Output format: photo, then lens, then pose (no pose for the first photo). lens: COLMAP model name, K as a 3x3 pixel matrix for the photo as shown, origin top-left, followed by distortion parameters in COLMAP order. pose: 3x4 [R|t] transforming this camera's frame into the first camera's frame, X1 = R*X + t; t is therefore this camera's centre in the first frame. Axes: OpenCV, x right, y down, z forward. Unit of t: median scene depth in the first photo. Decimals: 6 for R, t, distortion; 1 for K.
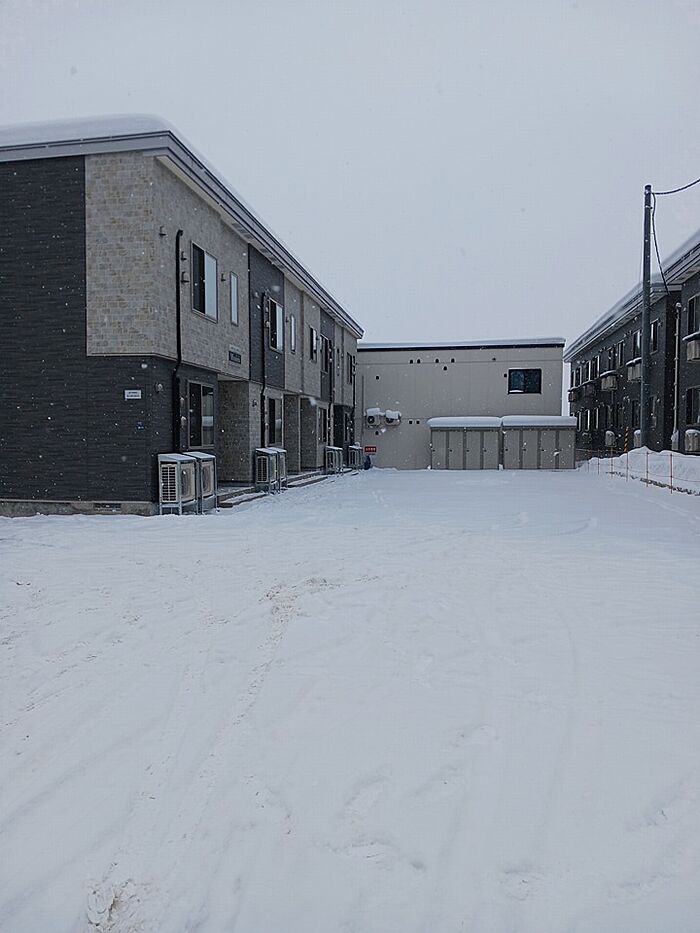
lens RADIAL K [[702.7, 0, 348.5], [0, 702.7, 446.2], [0, 0, 1]] dist [0.044879, -0.004191]
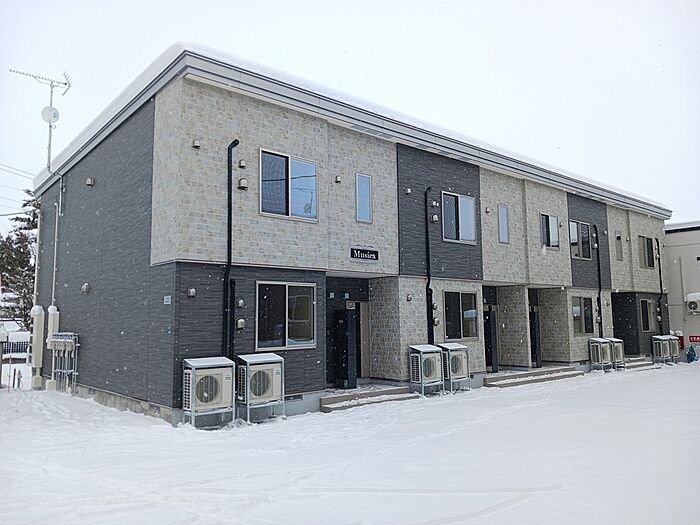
lens RADIAL K [[527.2, 0, 334.2], [0, 527.2, 249.6], [0, 0, 1]] dist [0.044879, -0.004191]
pose [[0.769689, -0.090153, -0.632021, 0.215855], [-0.000344, 0.989921, -0.141624, -0.020145], [0.638419, 0.109223, 0.761900, 0.310011]]
